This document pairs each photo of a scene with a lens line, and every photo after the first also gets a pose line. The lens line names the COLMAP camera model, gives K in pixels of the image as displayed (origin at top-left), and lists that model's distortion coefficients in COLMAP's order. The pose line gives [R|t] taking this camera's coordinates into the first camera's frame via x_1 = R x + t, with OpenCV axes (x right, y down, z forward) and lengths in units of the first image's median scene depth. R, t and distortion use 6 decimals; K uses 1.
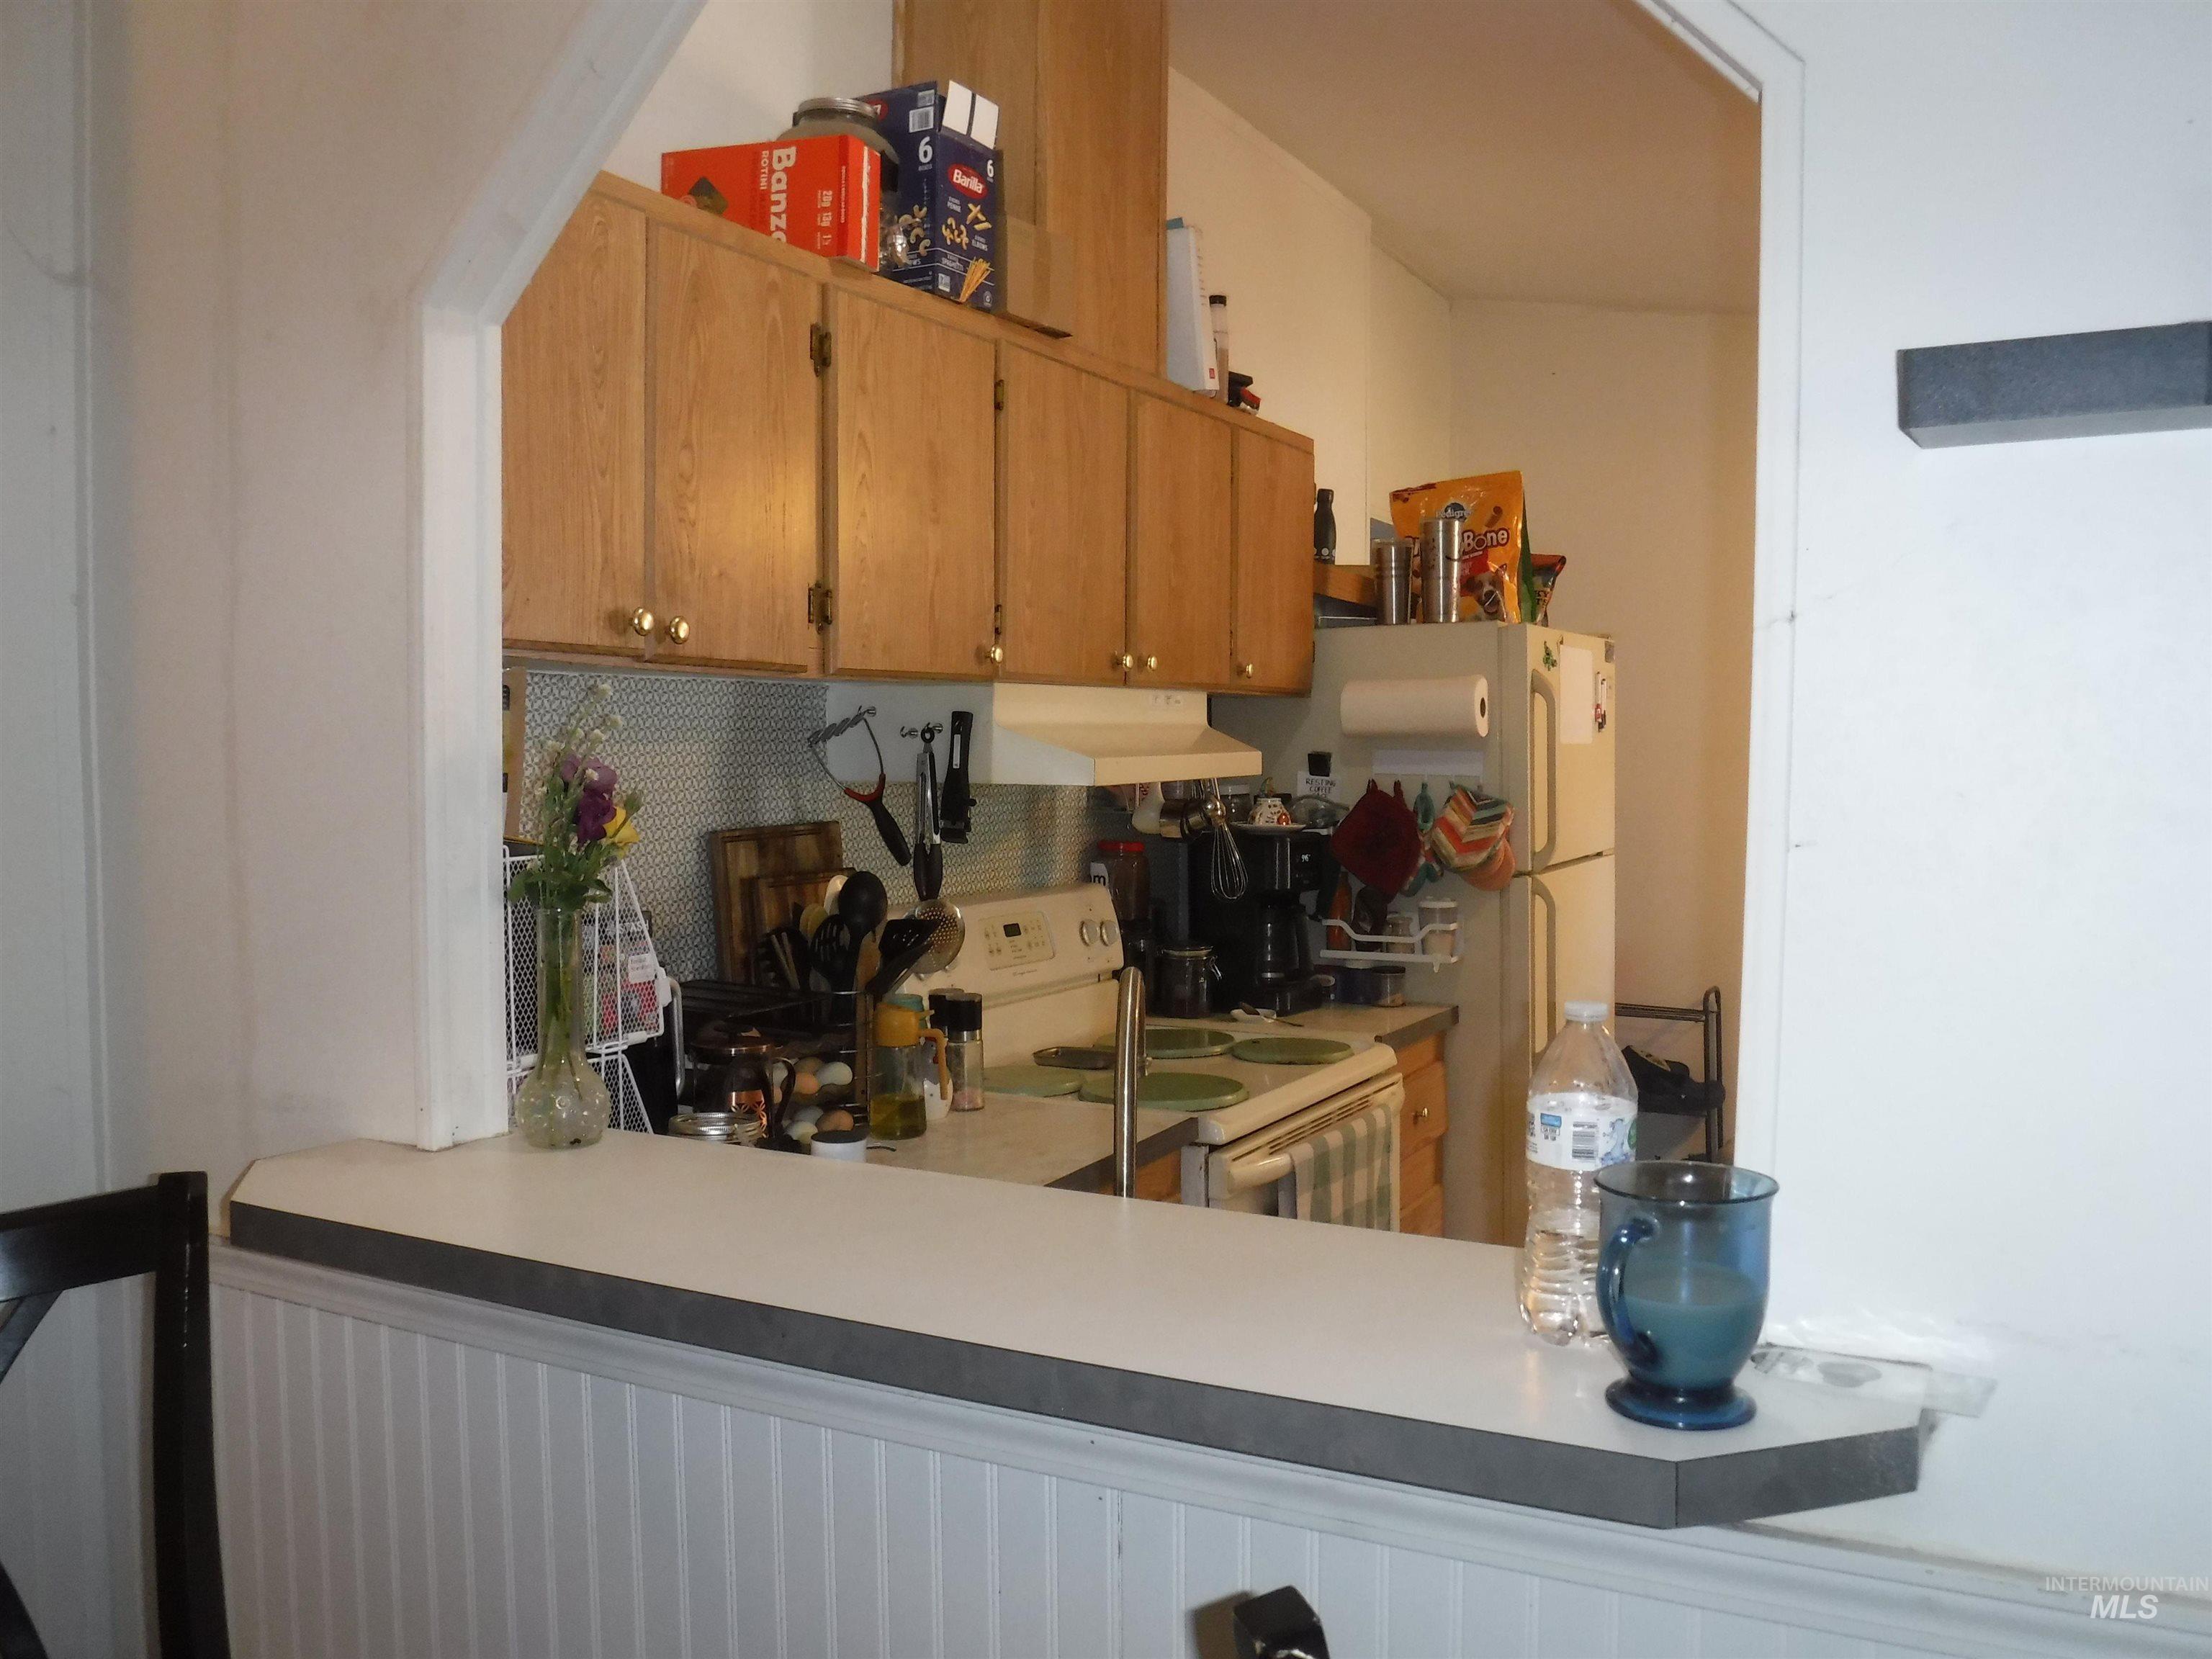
lens RADIAL K [[1847.3, 0, 1106.2], [0, 1847.3, 835.0], [0, 0, 1]] dist [-0.093576, 0.048262]
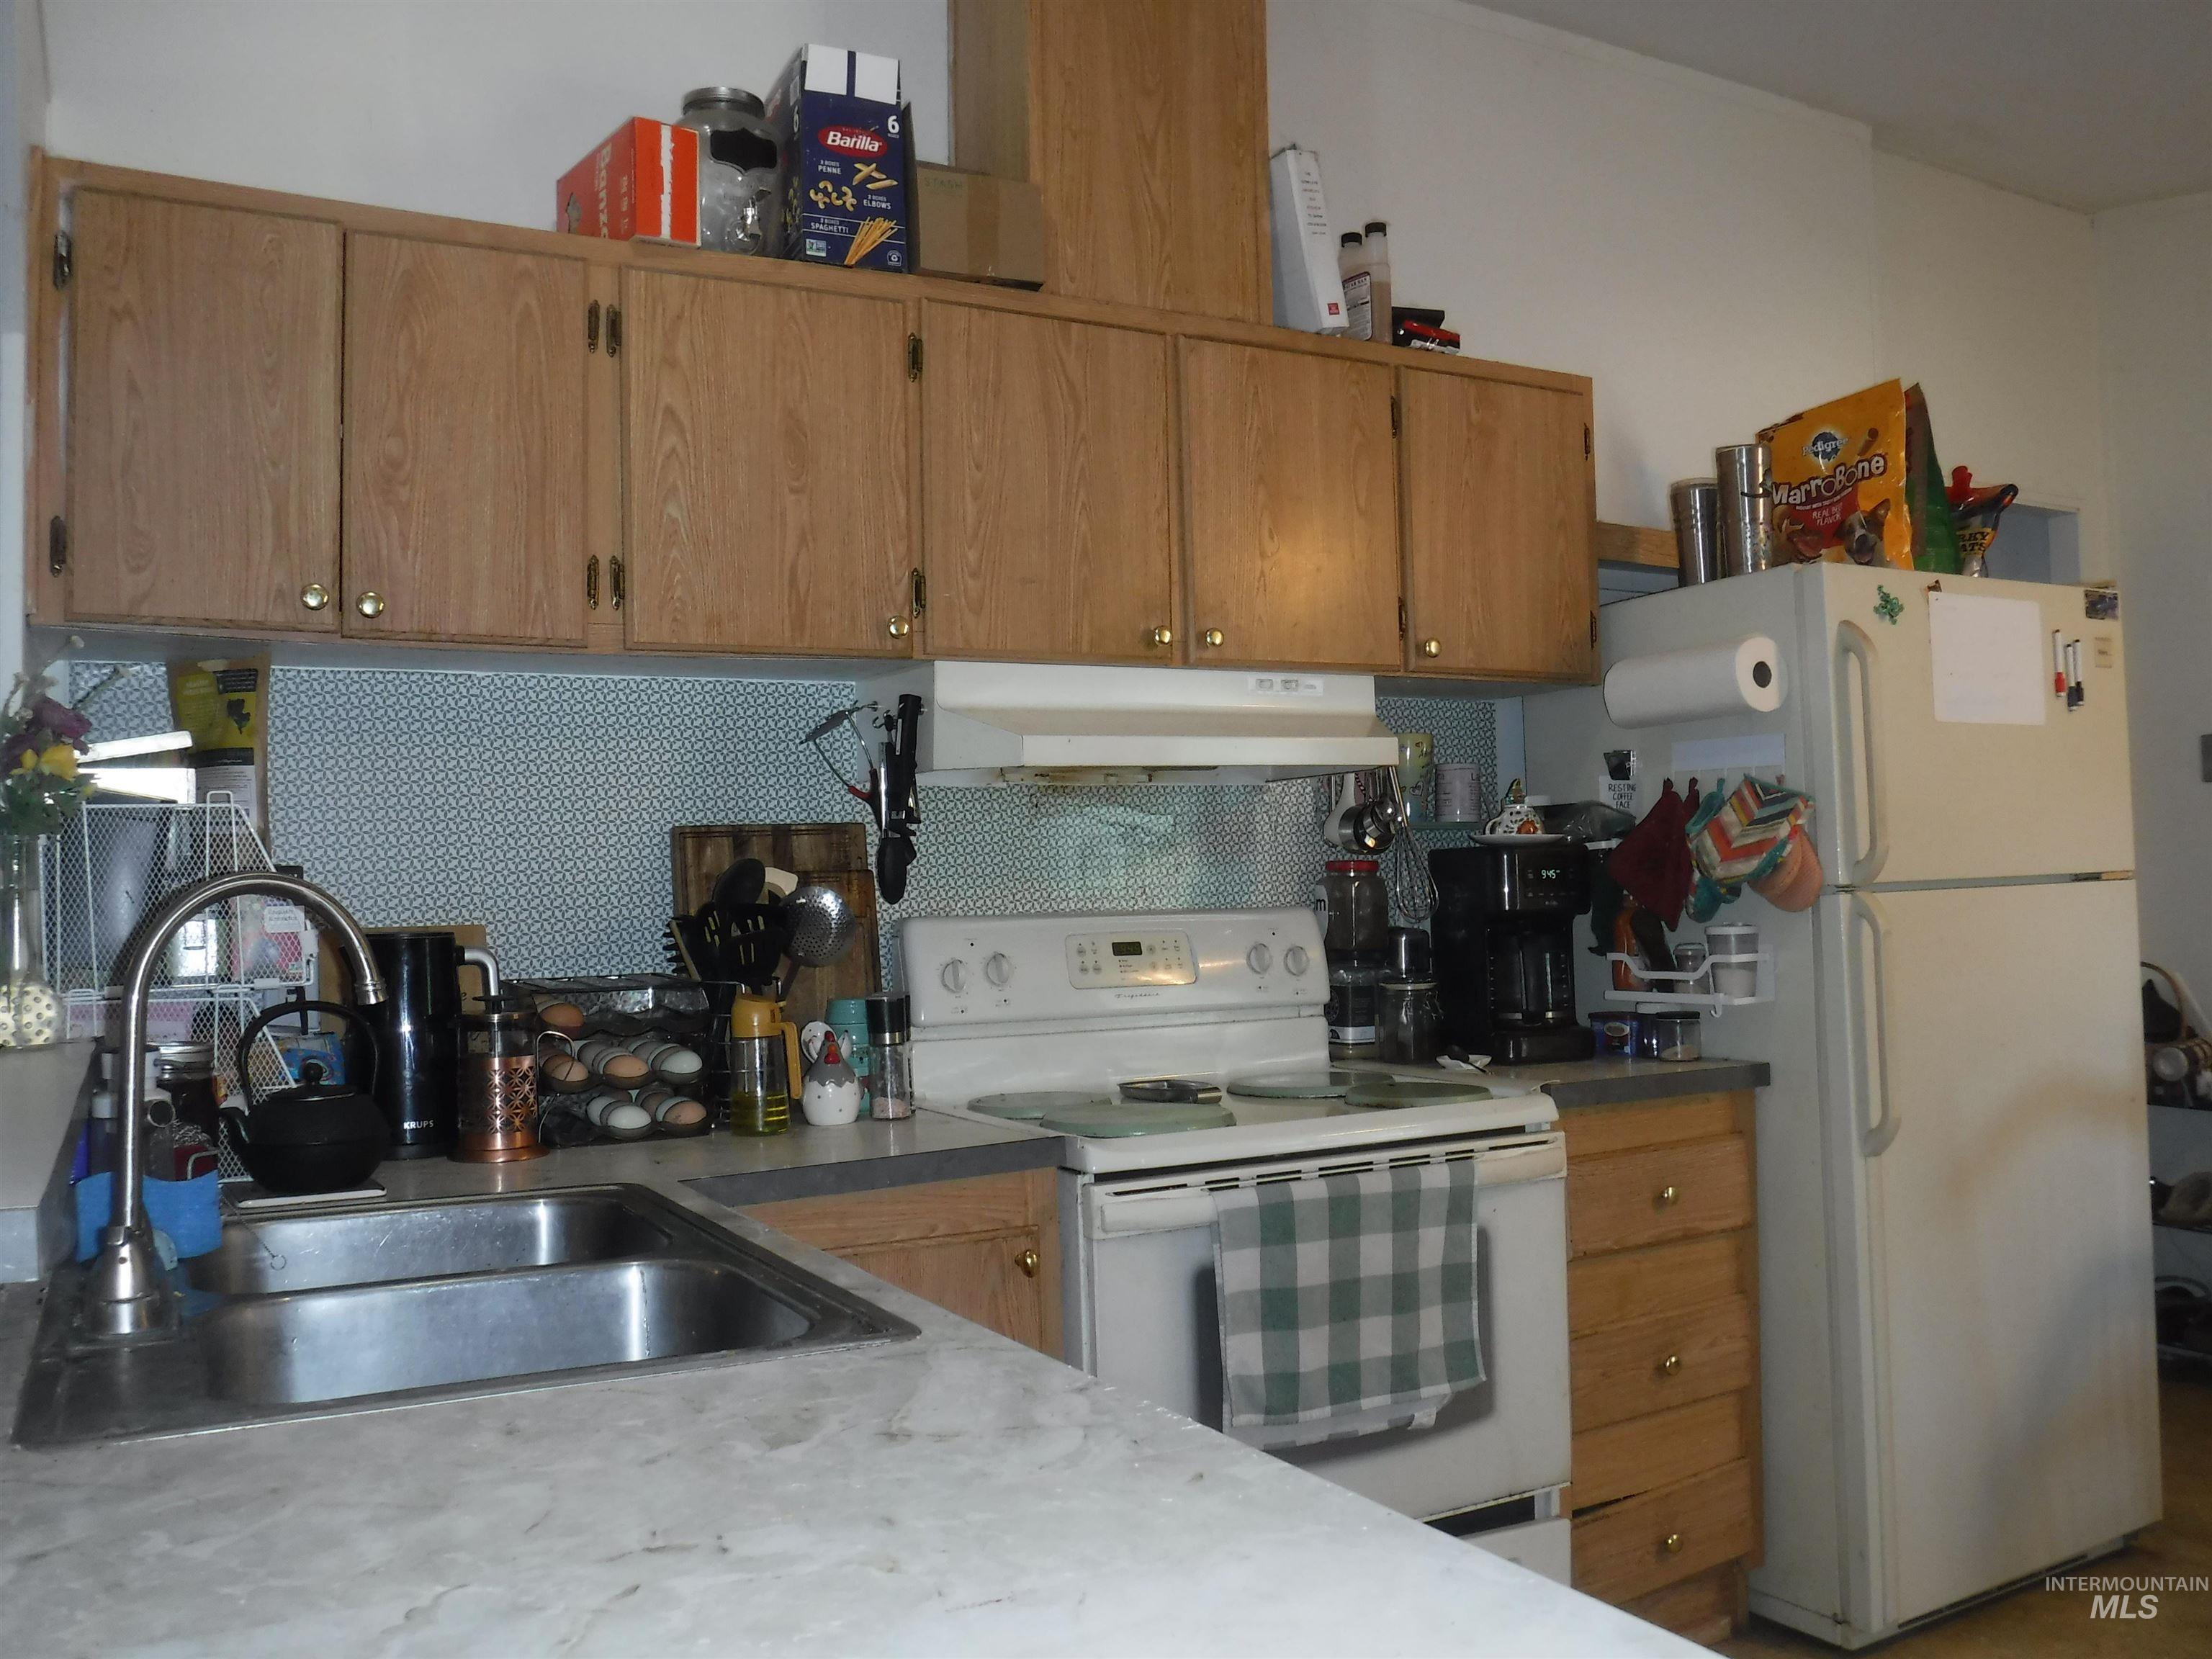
lens RADIAL K [[1847.3, 0, 1106.2], [0, 1847.3, 835.0], [0, 0, 1]] dist [-0.093576, 0.048262]
pose [[0.837963, -0.035097, -0.544598, 0.403258], [-0.002478, 0.997675, -0.068109, 0.053255], [0.545722, 0.058422, 0.835927, 0.214660]]
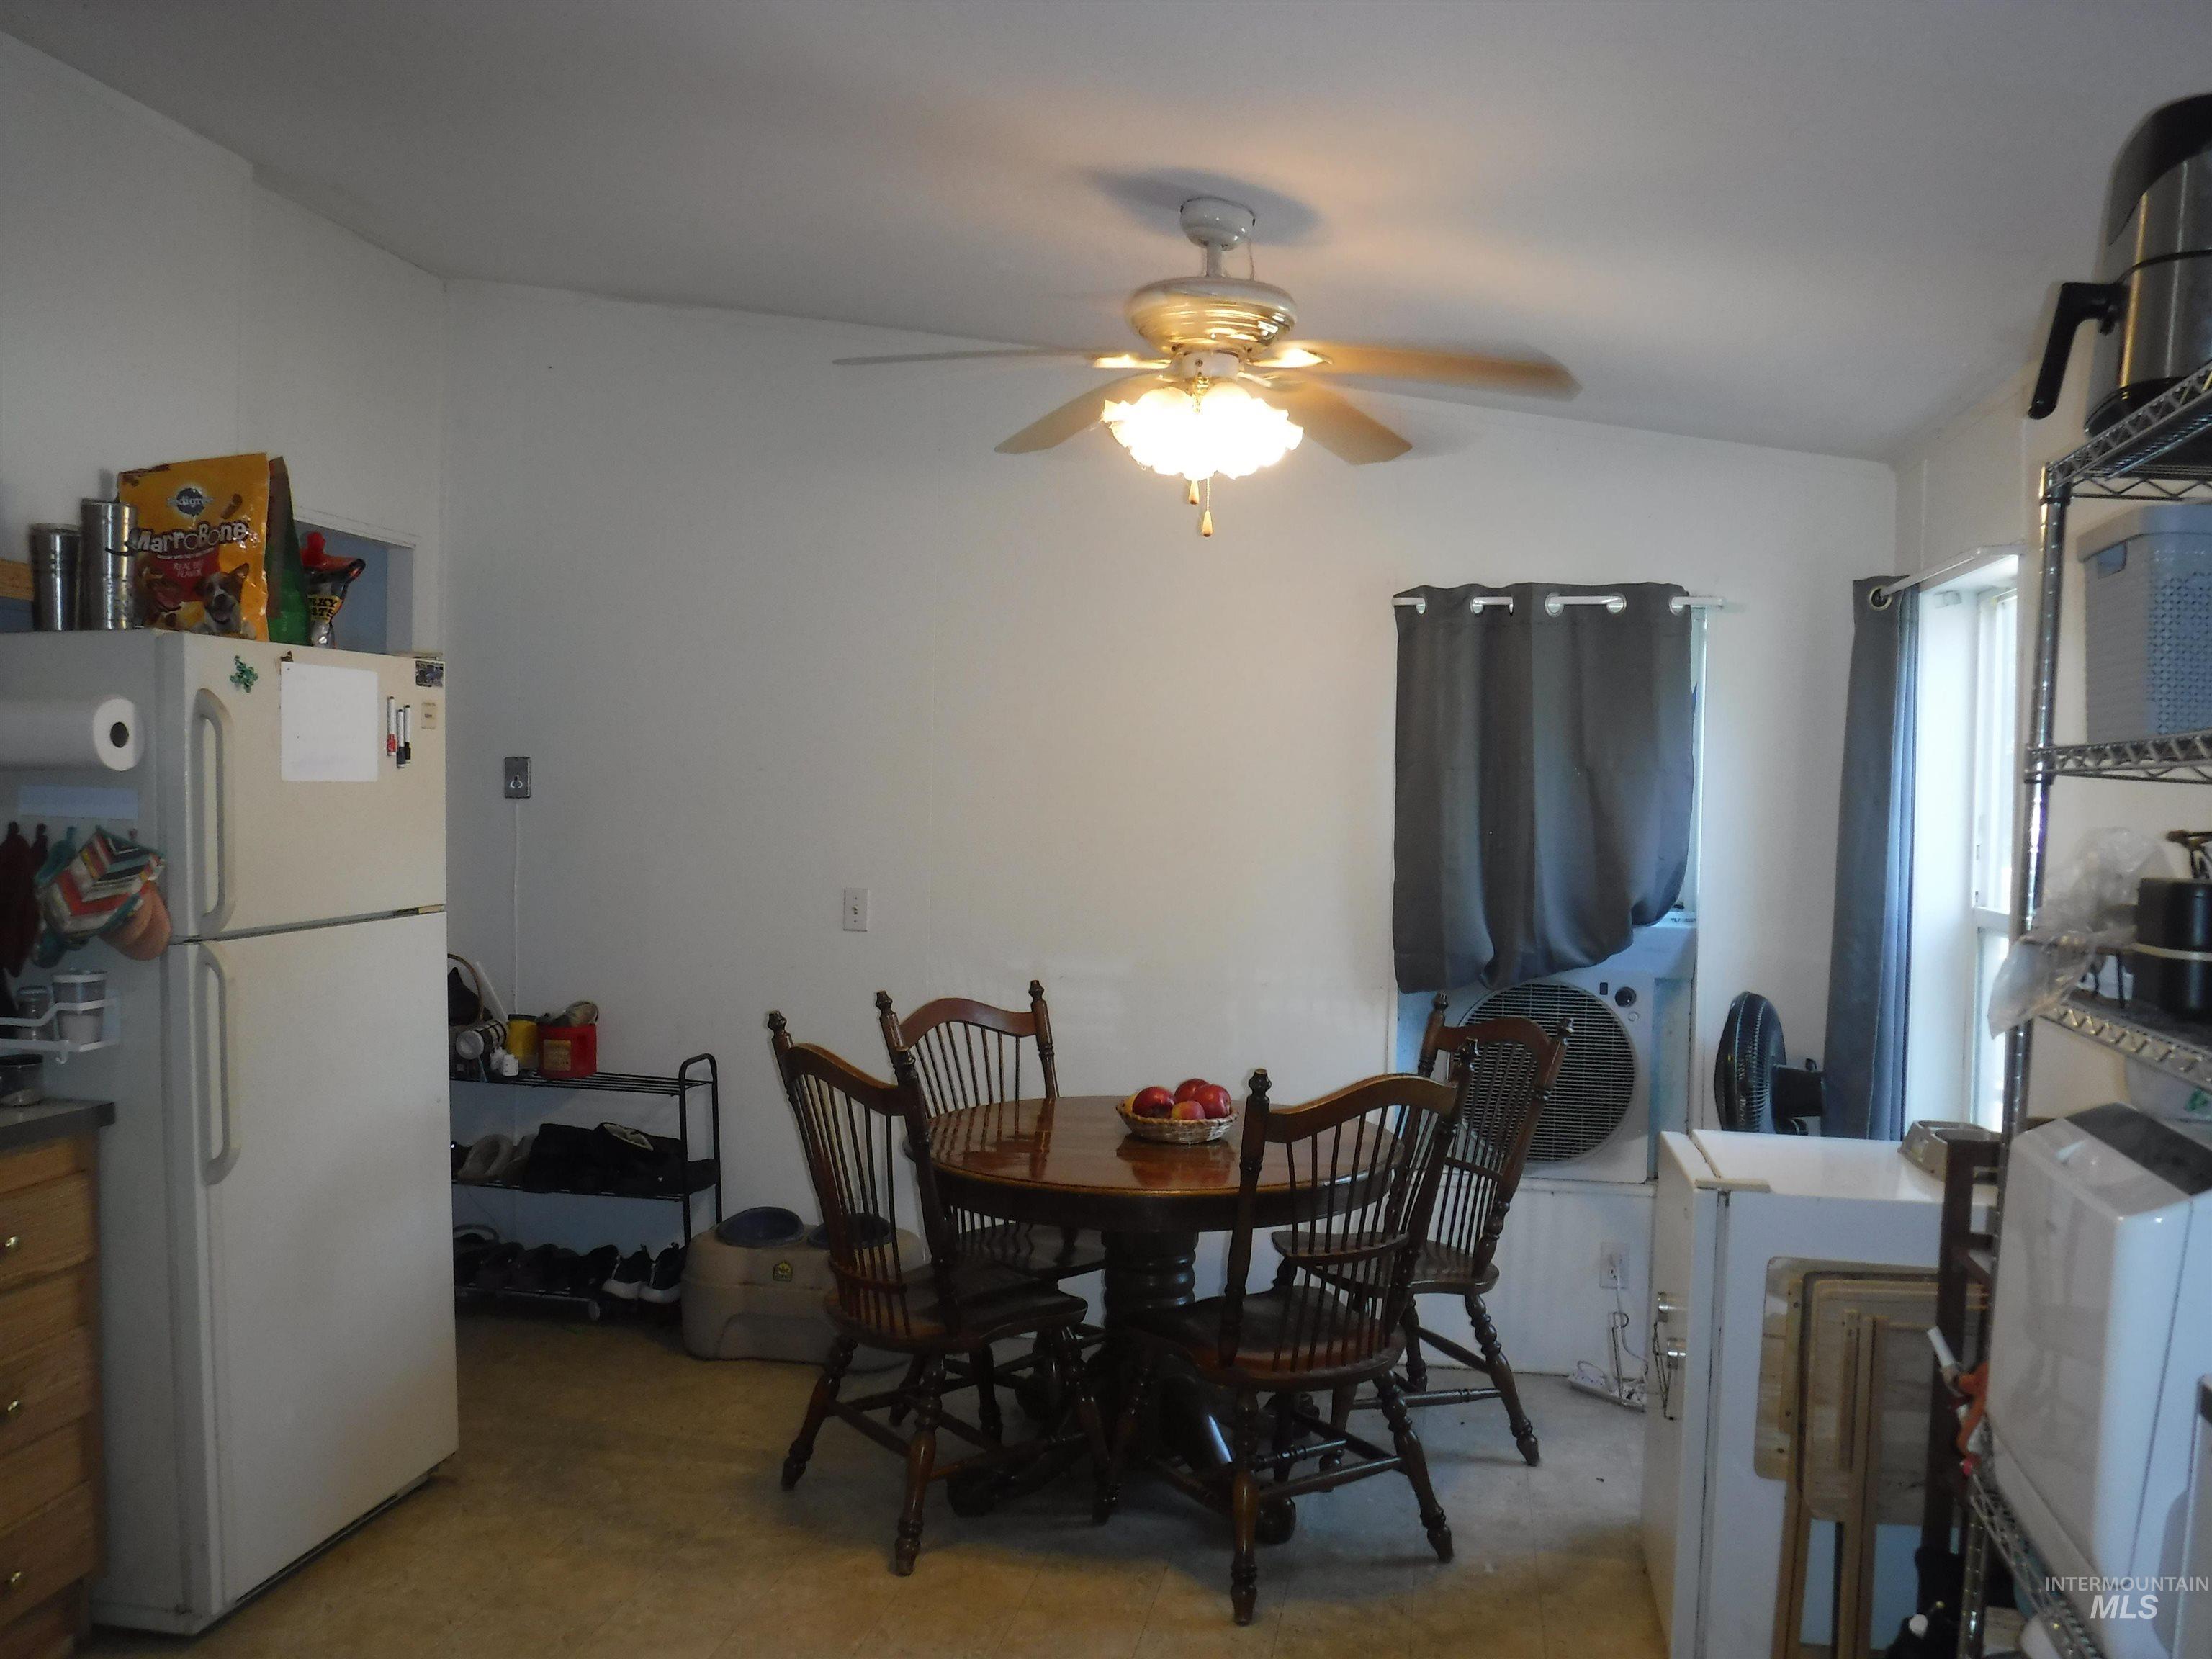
lens RADIAL K [[1847.3, 0, 1106.2], [0, 1847.3, 835.0], [0, 0, 1]] dist [-0.093576, 0.048262]
pose [[0.958268, 0.006347, 0.285802, 0.407403], [-0.000541, 0.999792, -0.020388, -0.009633], [-0.285872, 0.019382, 0.958072, 0.121346]]
